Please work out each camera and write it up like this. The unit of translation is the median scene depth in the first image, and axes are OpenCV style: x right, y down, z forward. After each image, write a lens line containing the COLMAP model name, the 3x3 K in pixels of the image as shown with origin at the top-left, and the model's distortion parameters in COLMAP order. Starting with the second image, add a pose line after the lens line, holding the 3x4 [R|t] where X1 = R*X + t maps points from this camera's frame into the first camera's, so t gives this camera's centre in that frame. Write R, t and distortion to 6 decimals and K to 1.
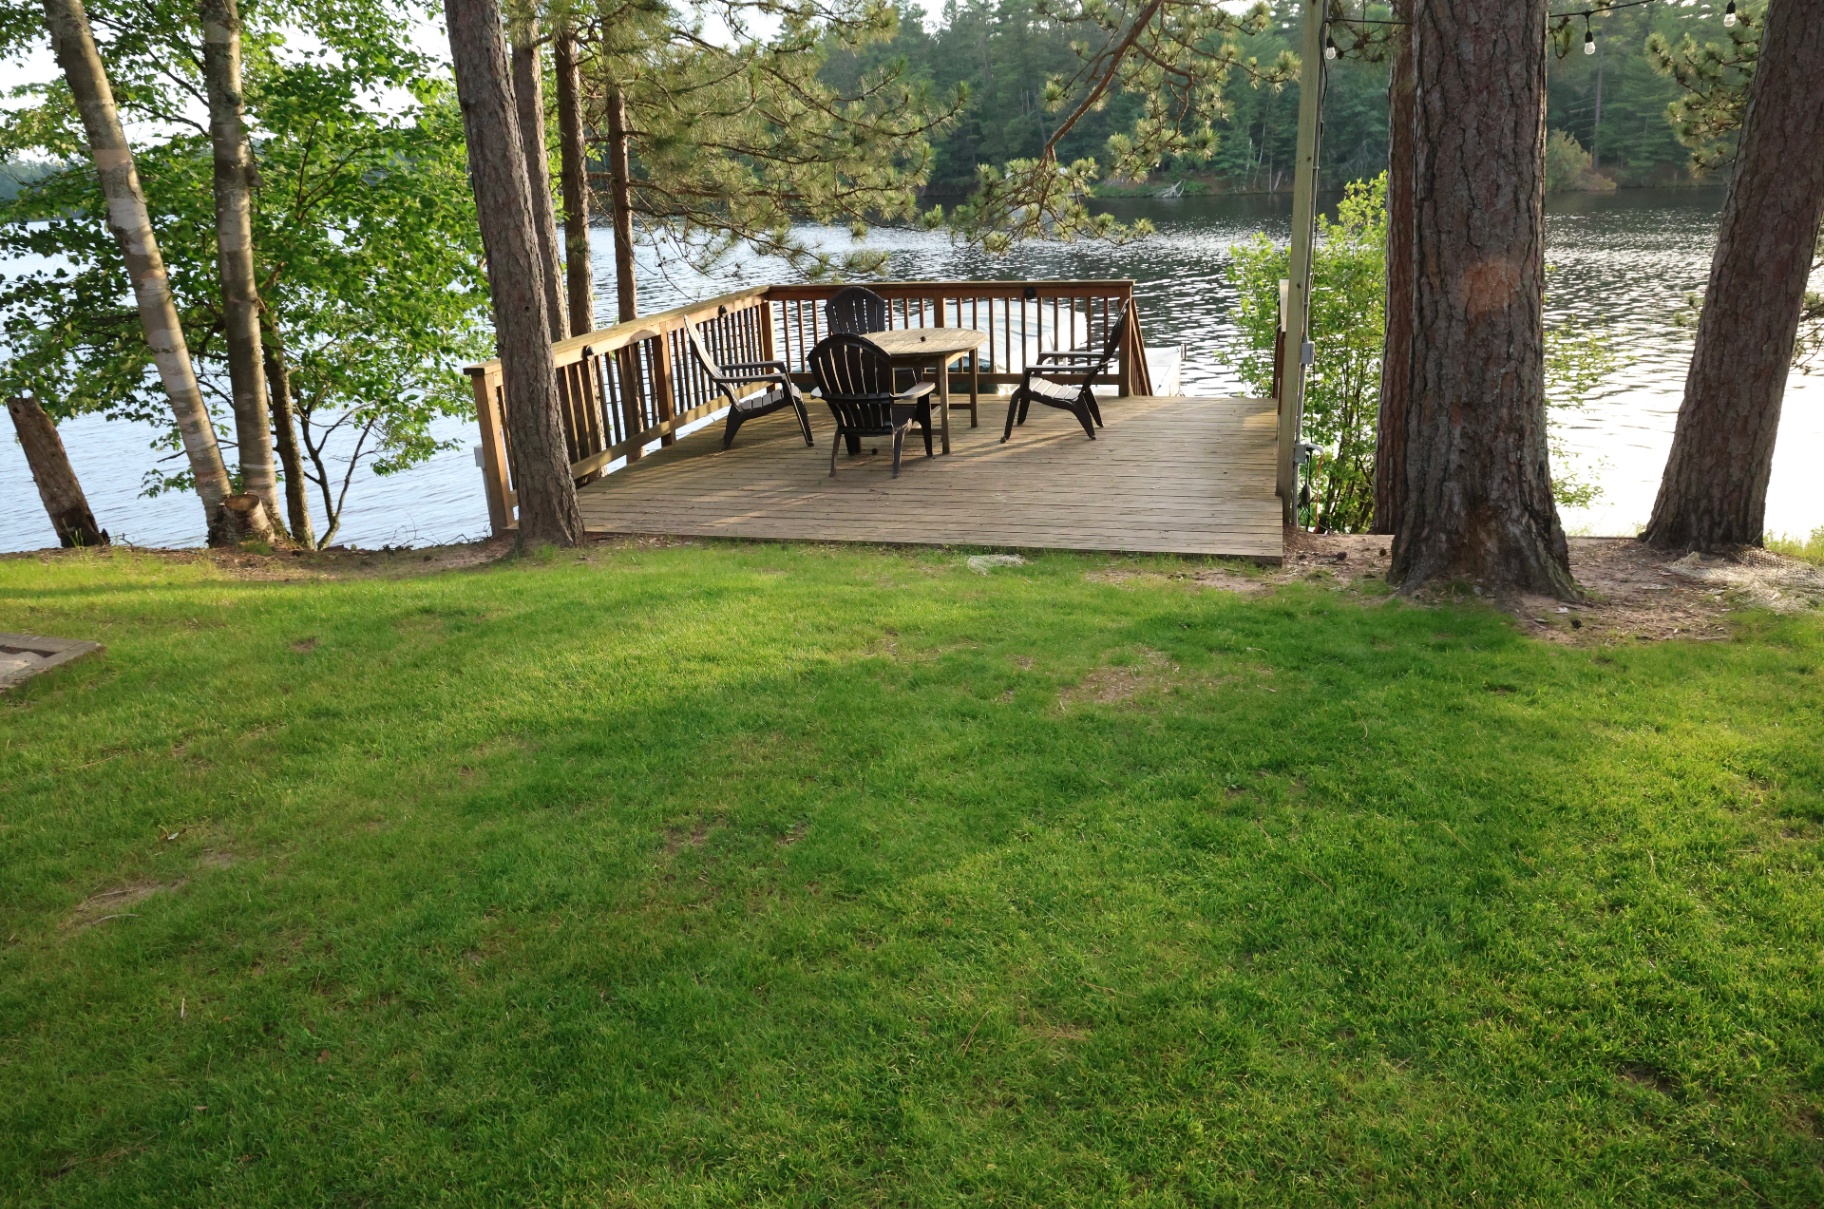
lens RADIAL K [[1262.0, 0, 912.0], [0, 1262.0, 604.5], [0, 0, 1]] dist [-0.086783, 0.052275]
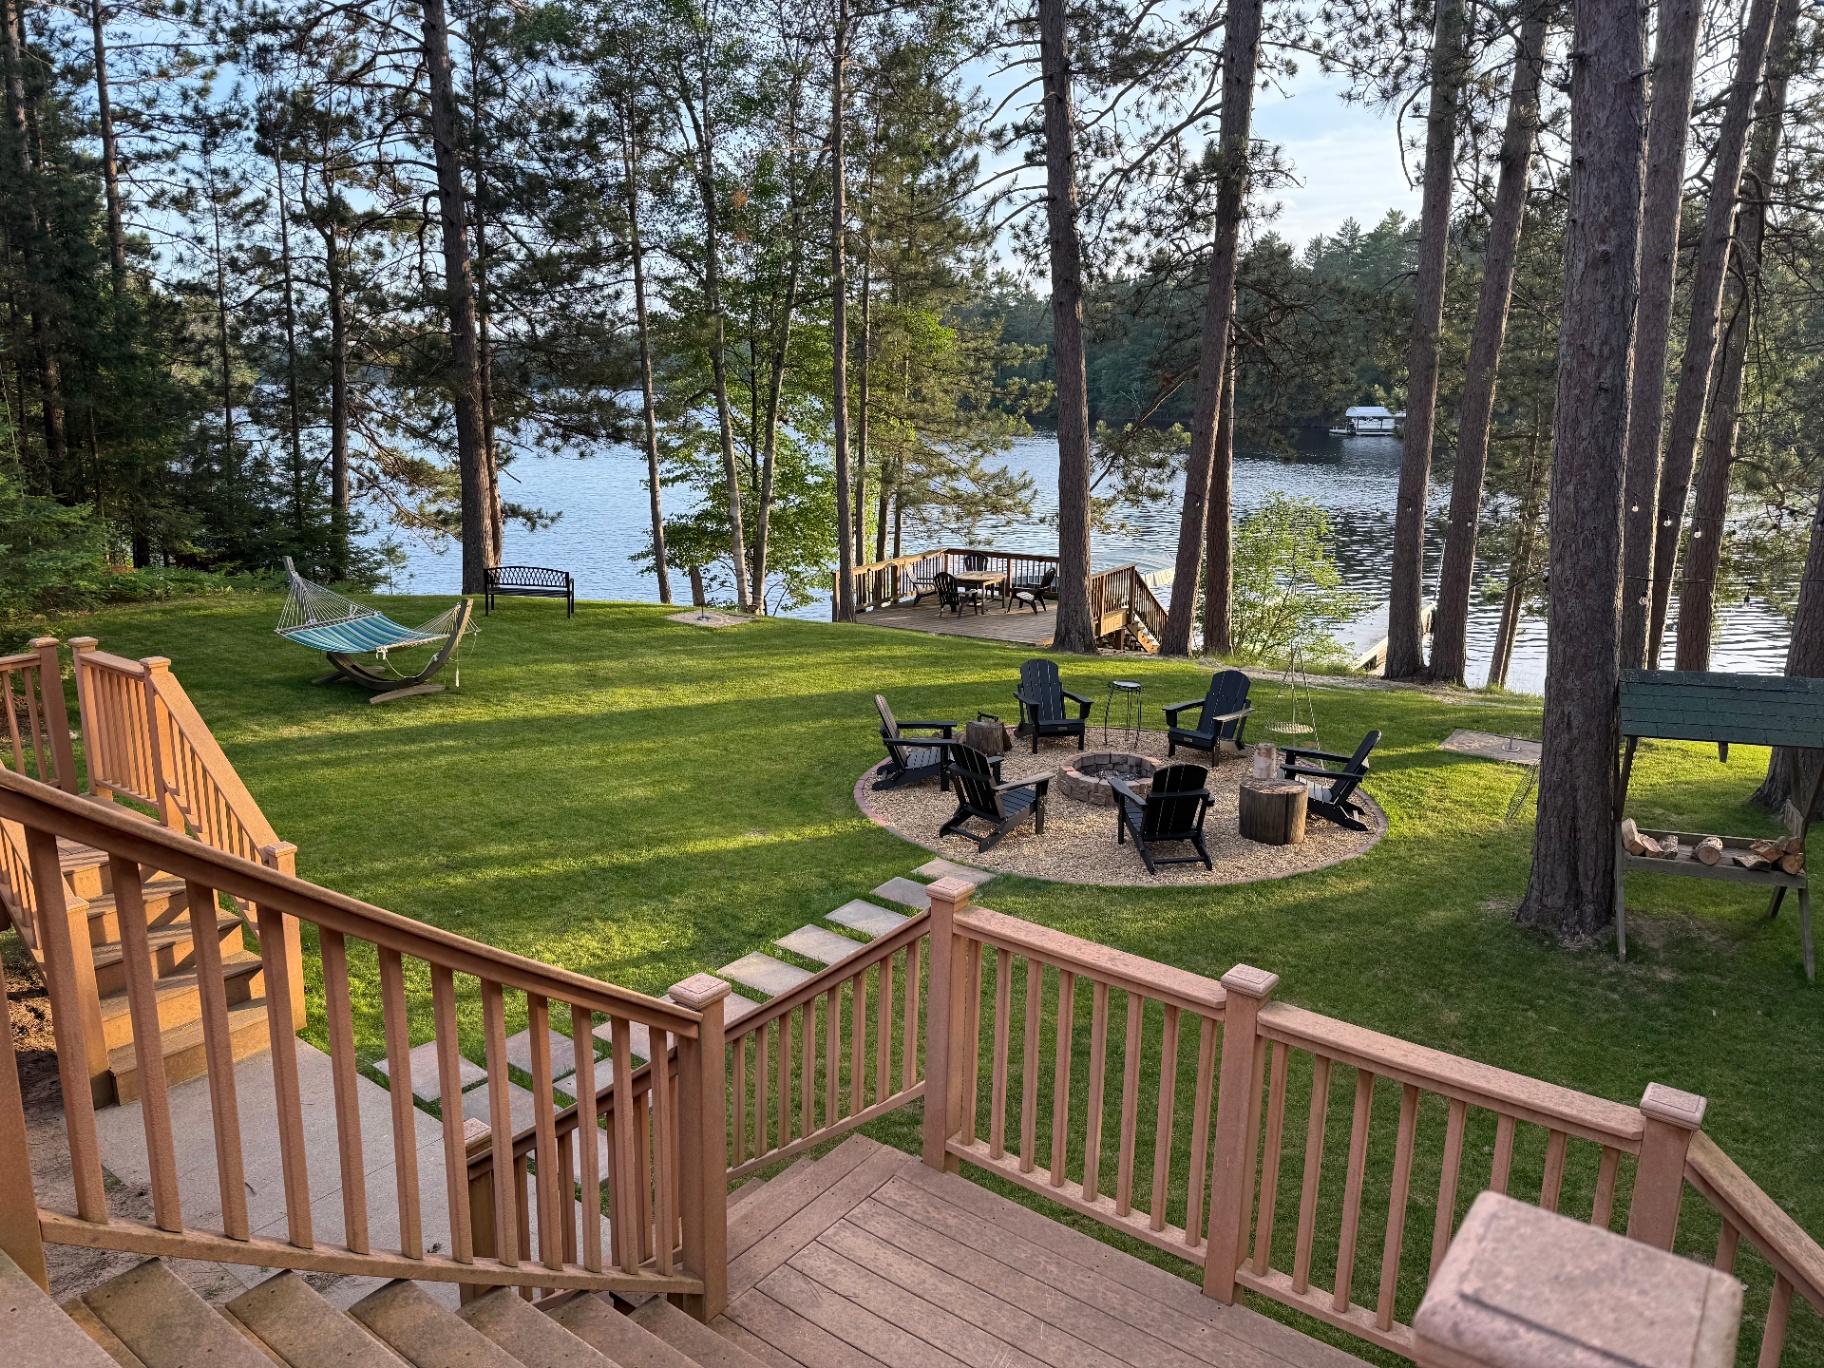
lens RADIAL K [[1265.3, 0, 919.4], [0, 1265.3, 704.9], [0, 0, 1]] dist [0.105997, -0.166627]
pose [[0.958758, 0.111107, -0.261606, 0.586603], [-0.131376, 0.989439, -0.061251, 0.248787], [0.252037, 0.093093, 0.963229, -1.607296]]
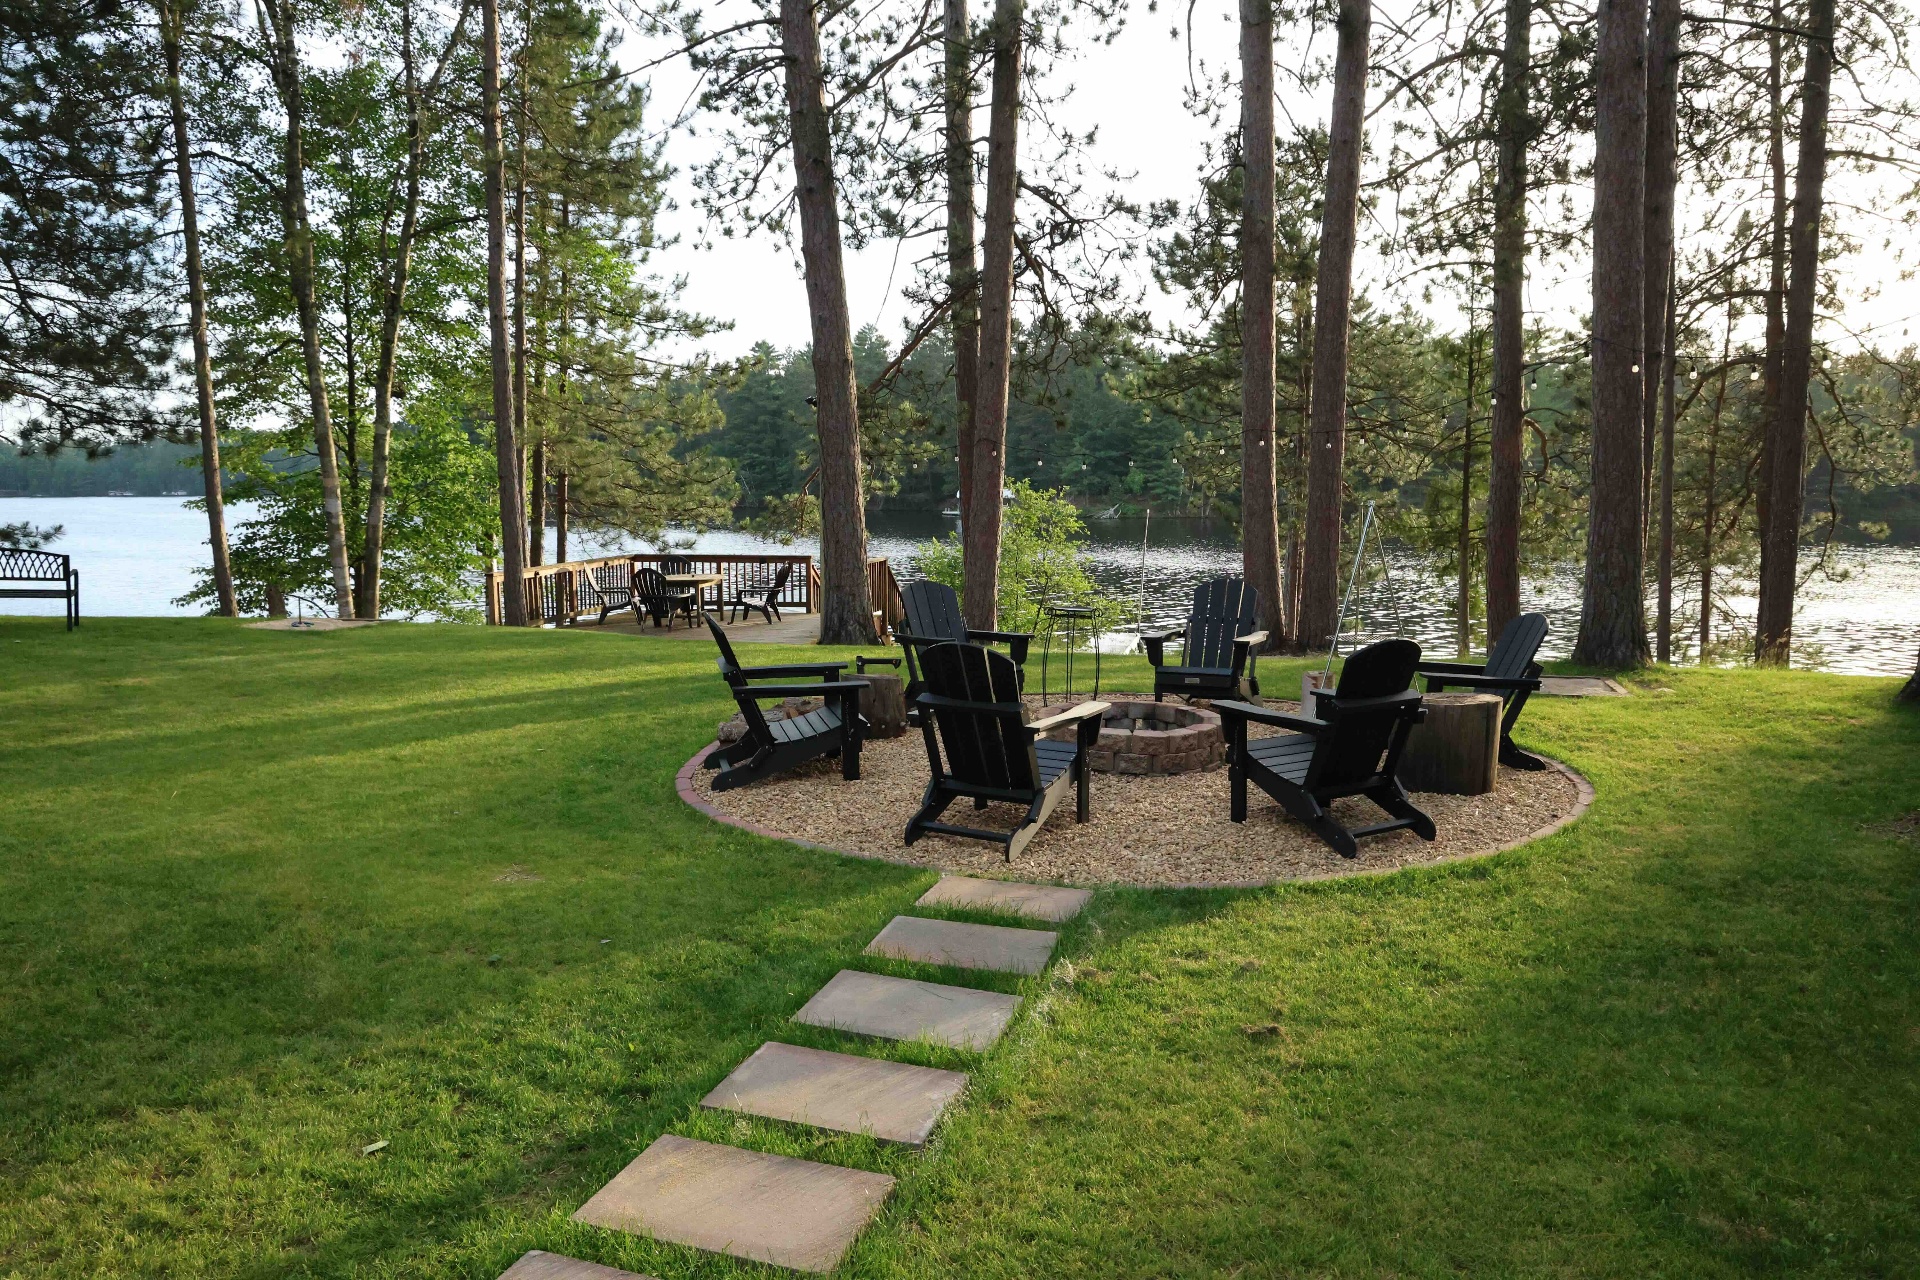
lens RADIAL K [[1328.5, 0, 960.0], [0, 1328.5, 640.0], [0, 0, 1]] dist [-0.086783, 0.052275]
pose [[0.998008, 0.029983, 0.055515, 0.299831], [-0.017248, 0.976009, -0.217048, 0.334795], [-0.060690, 0.215658, 0.974581, -1.074871]]
